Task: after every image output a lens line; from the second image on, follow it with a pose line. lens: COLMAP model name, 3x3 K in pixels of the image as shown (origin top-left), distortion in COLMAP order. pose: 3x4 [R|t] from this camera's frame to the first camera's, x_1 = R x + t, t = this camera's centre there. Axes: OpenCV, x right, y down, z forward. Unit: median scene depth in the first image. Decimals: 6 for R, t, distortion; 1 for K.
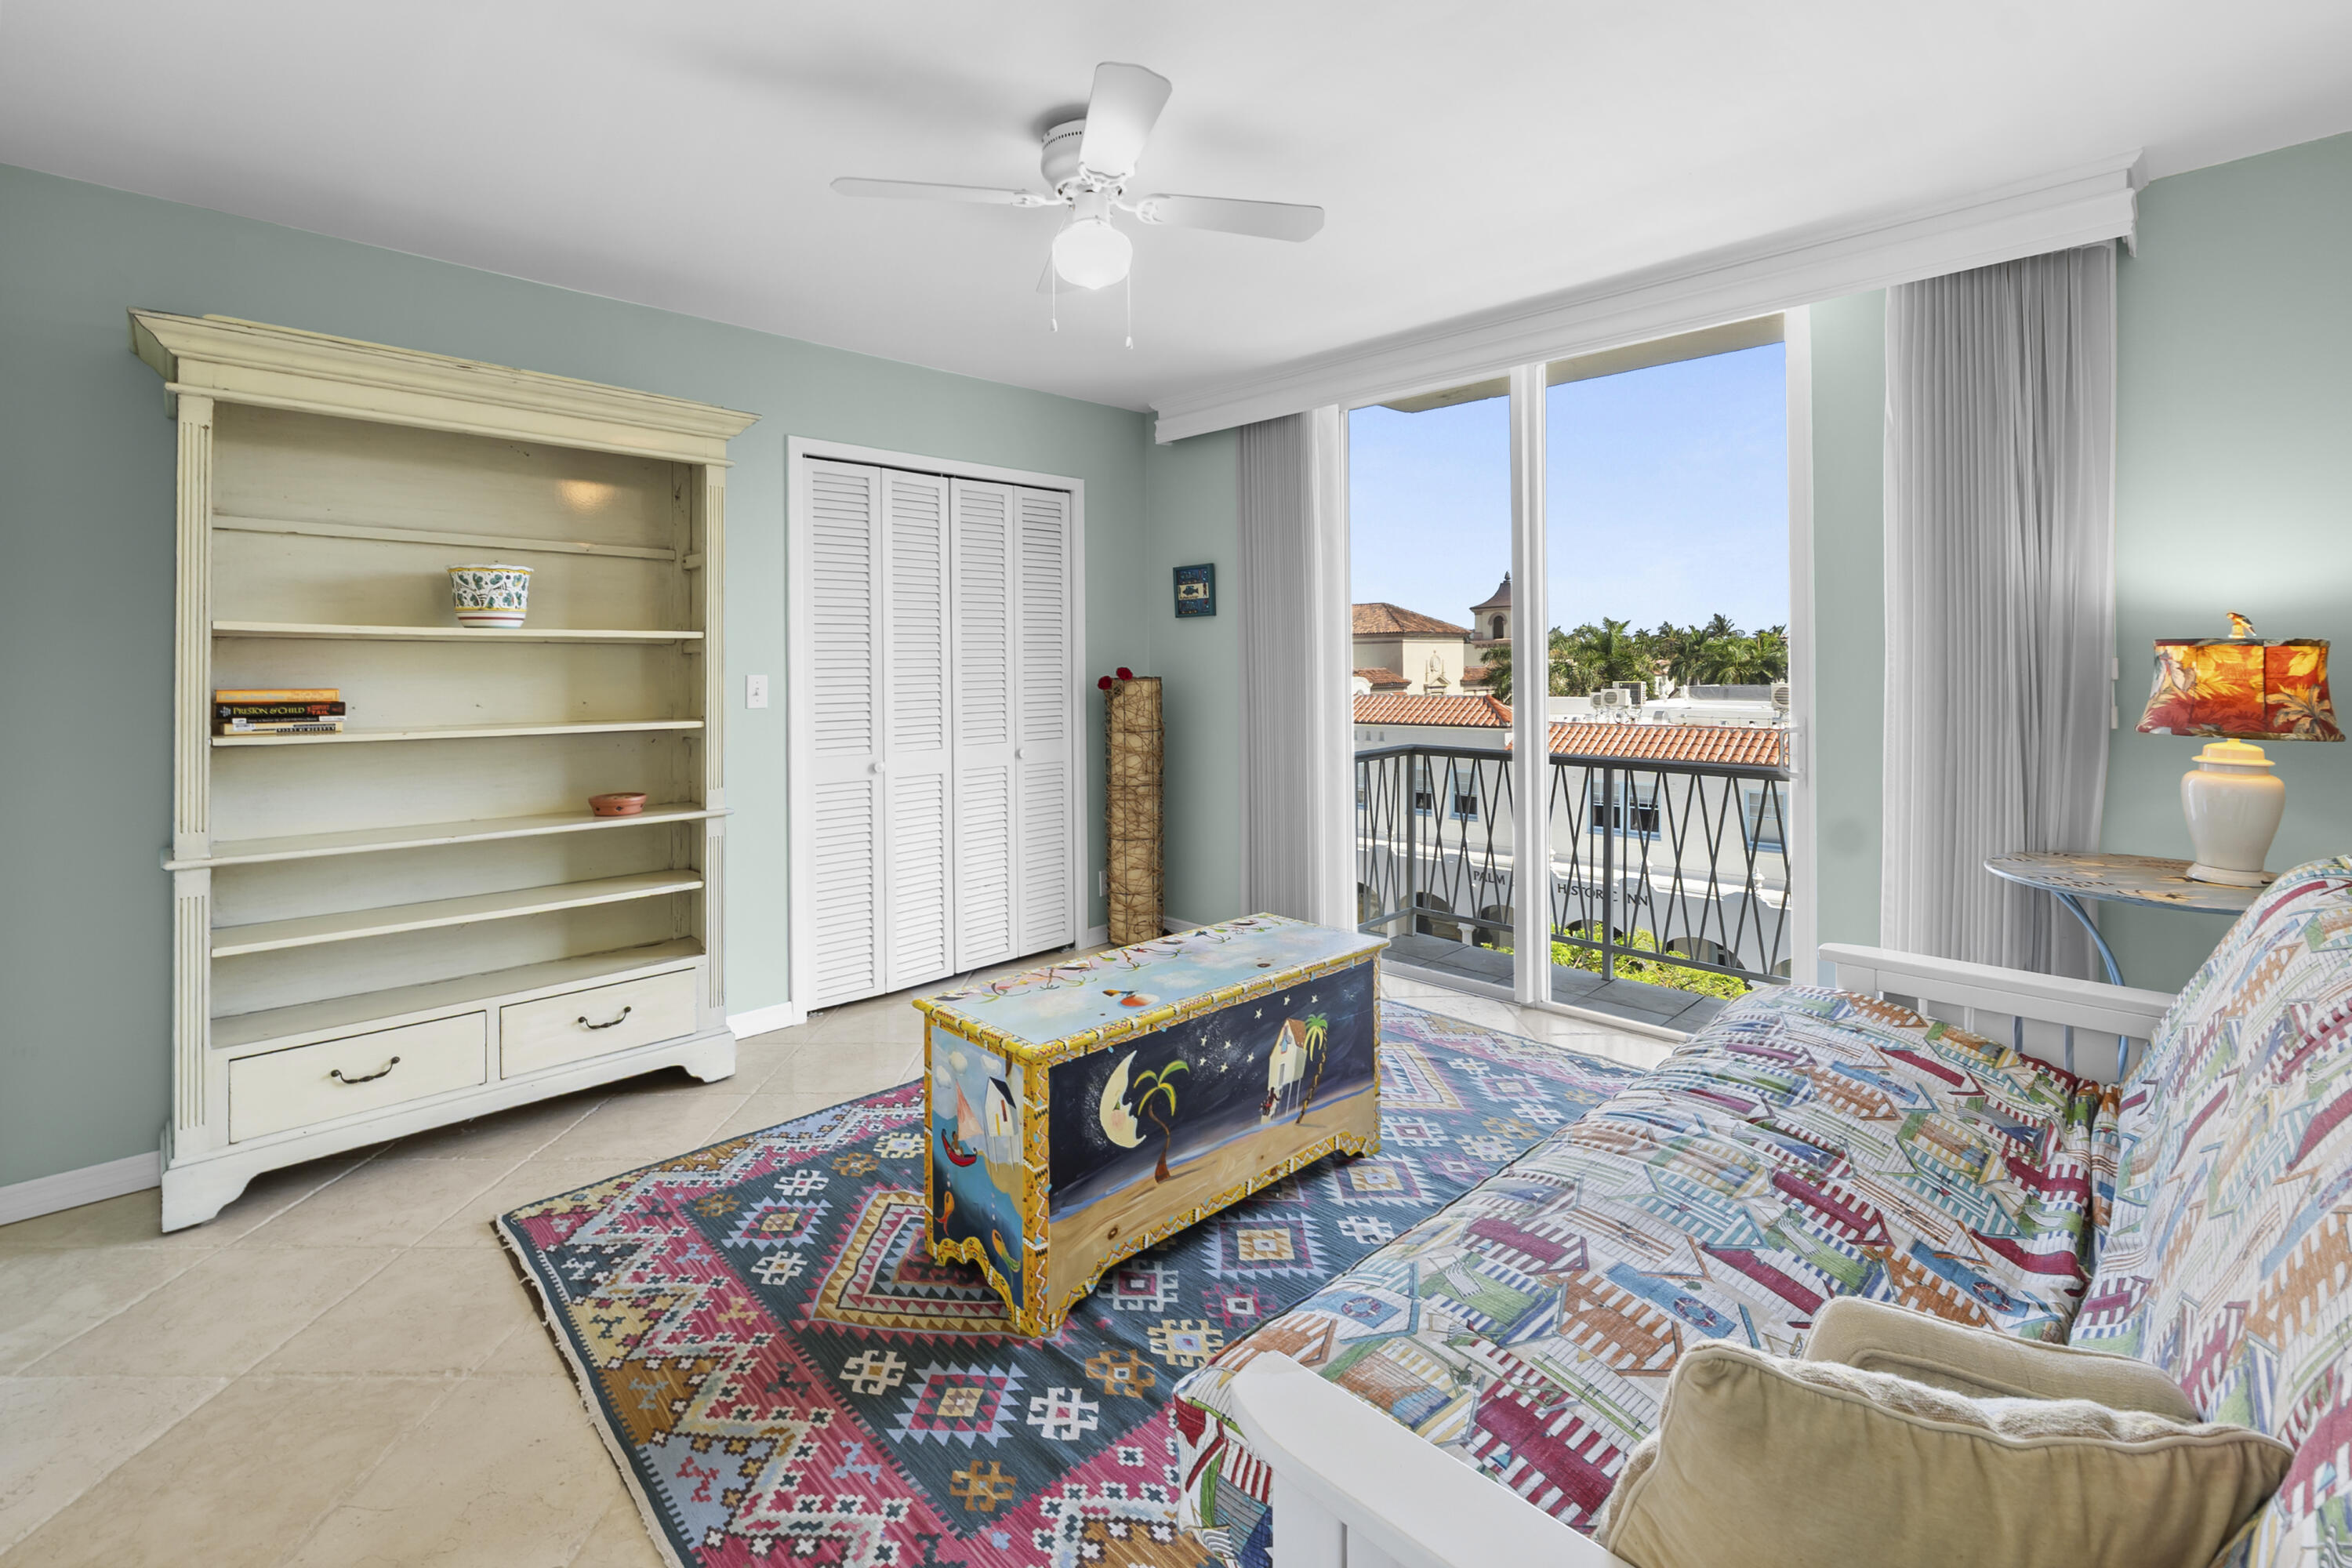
lens RADIAL K [[1034.3, 0, 1178.7], [0, 1034.3, 660.9], [0, 0, 1]] dist [-0.002816, -0.000809]
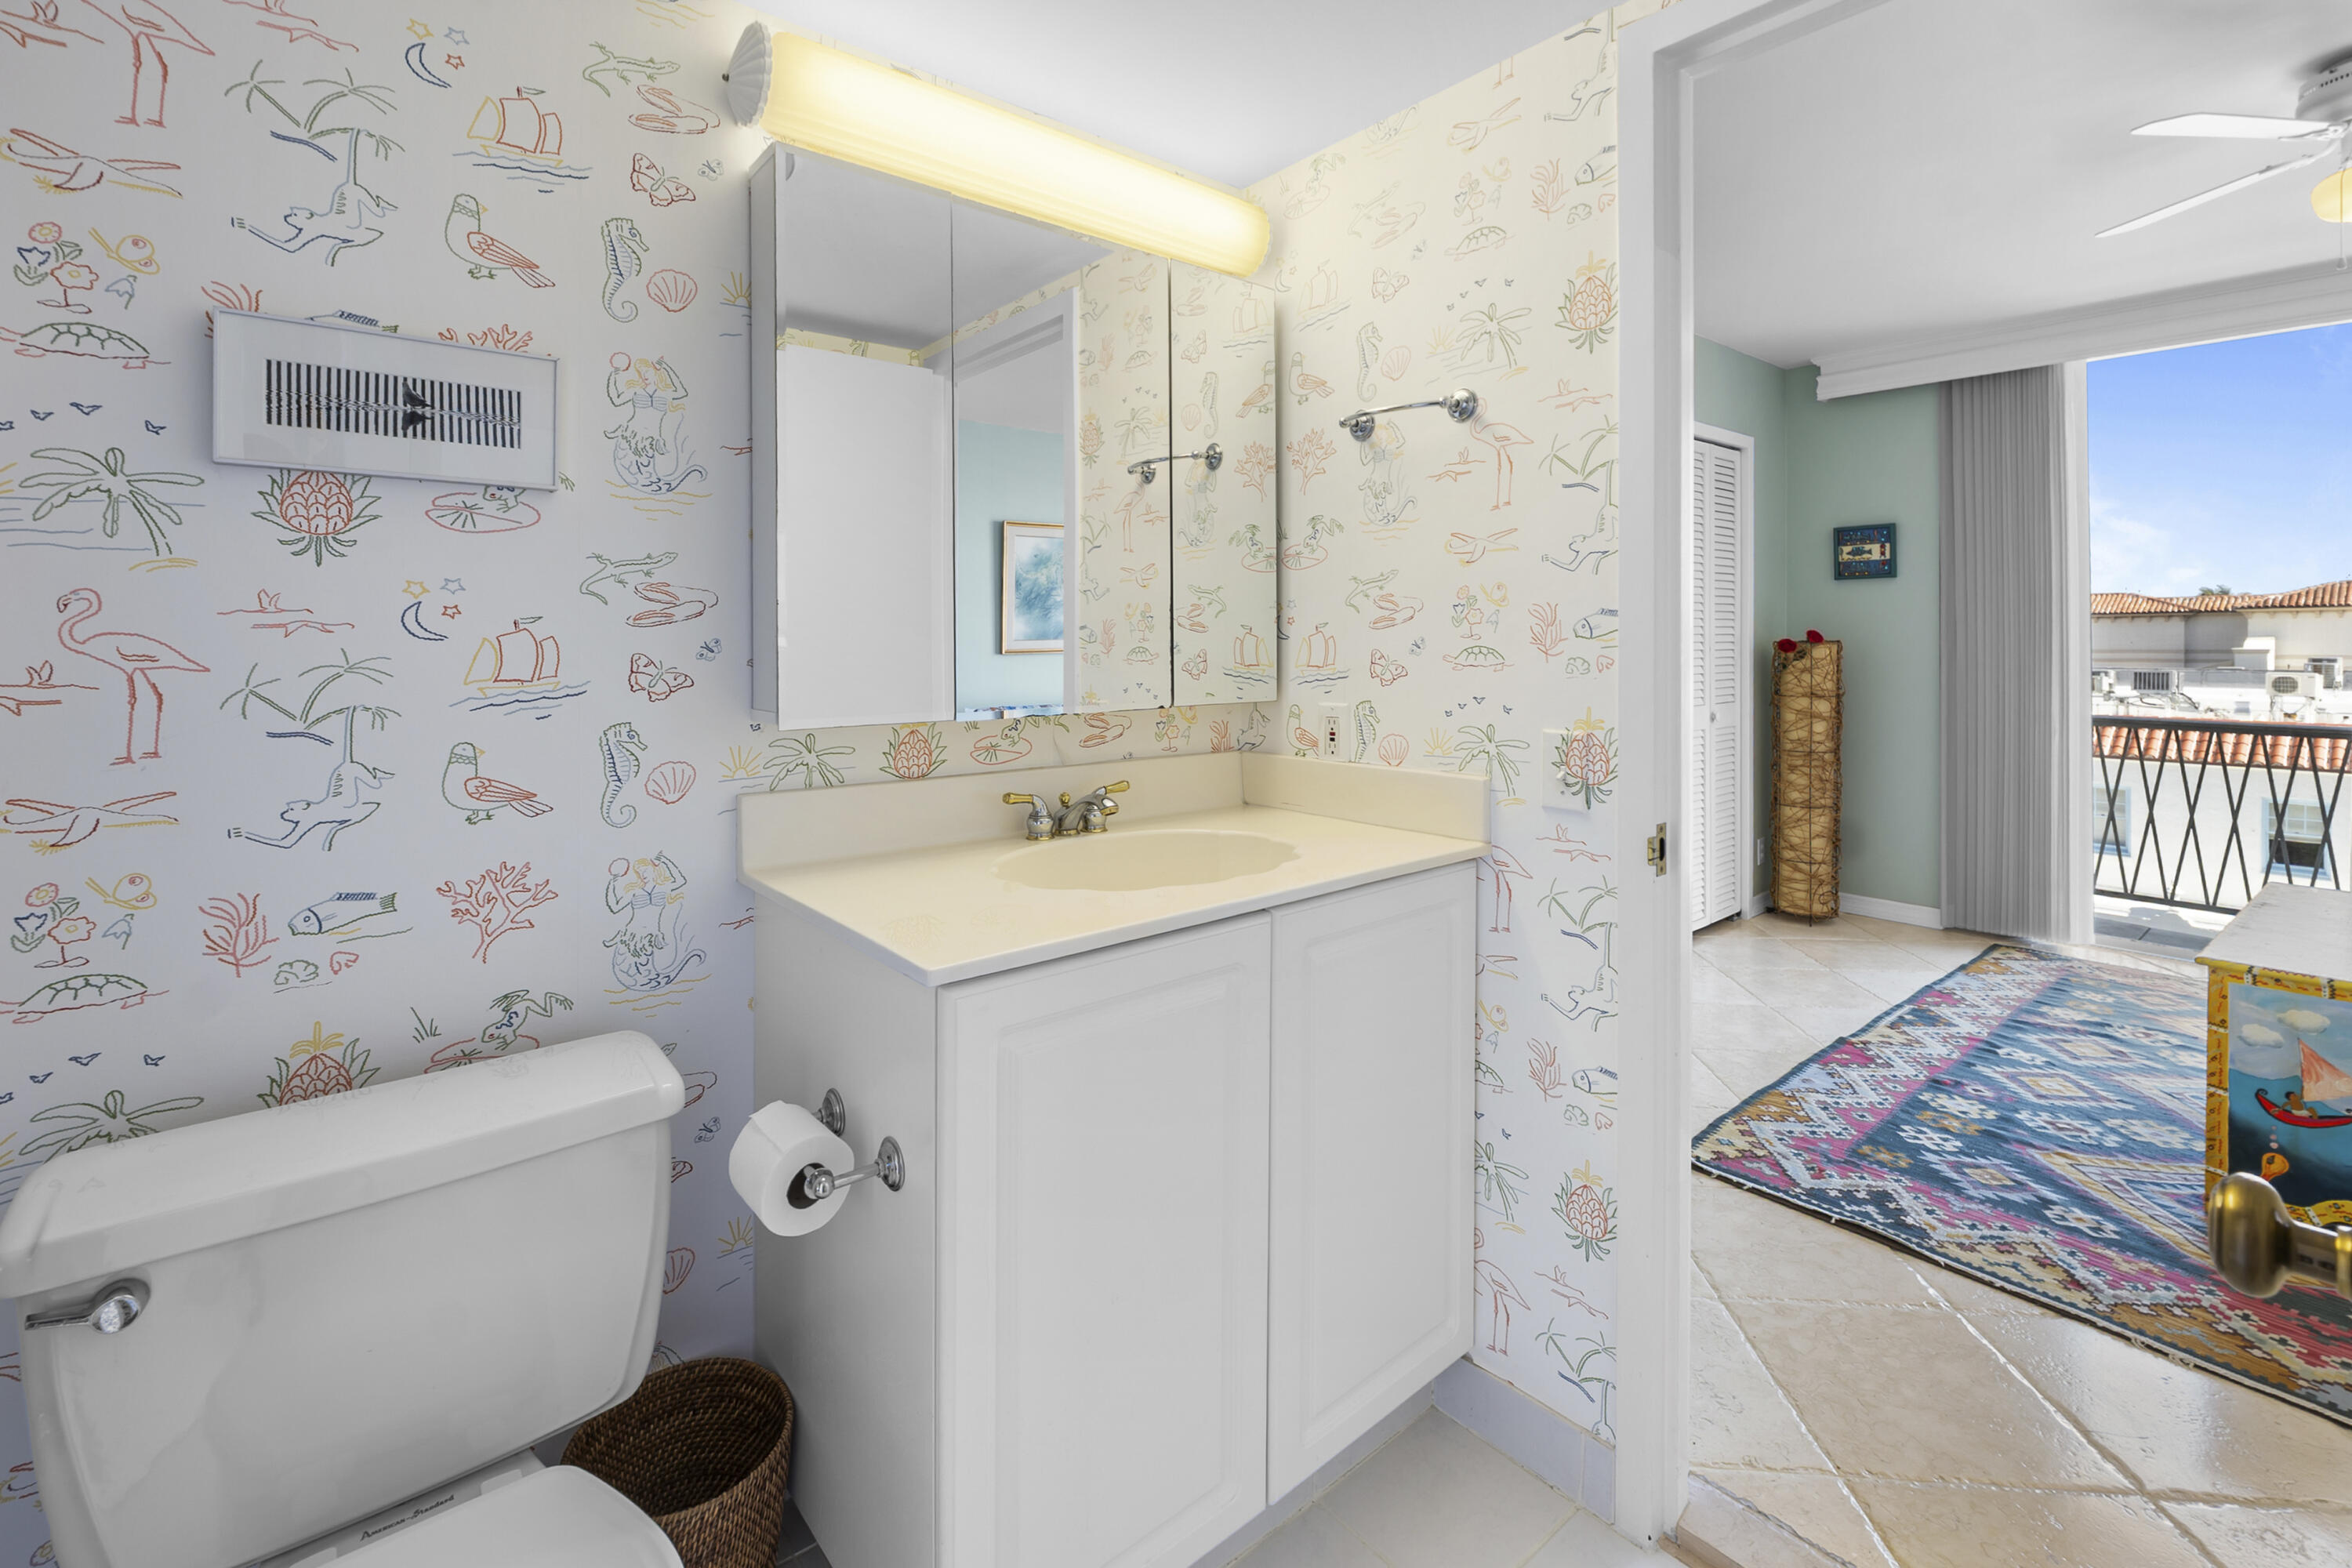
lens RADIAL K [[1048.1, 0, 1163.4], [0, 1048.1, 642.2], [0, 0, 1]] dist [-0.003049, -0.000653]
pose [[0.995706, 0.009476, -0.092089, -1.002660], [-0.008792, 0.999931, 0.007838, 0.027181], [0.092157, -0.006994, 0.995720, -0.063246]]
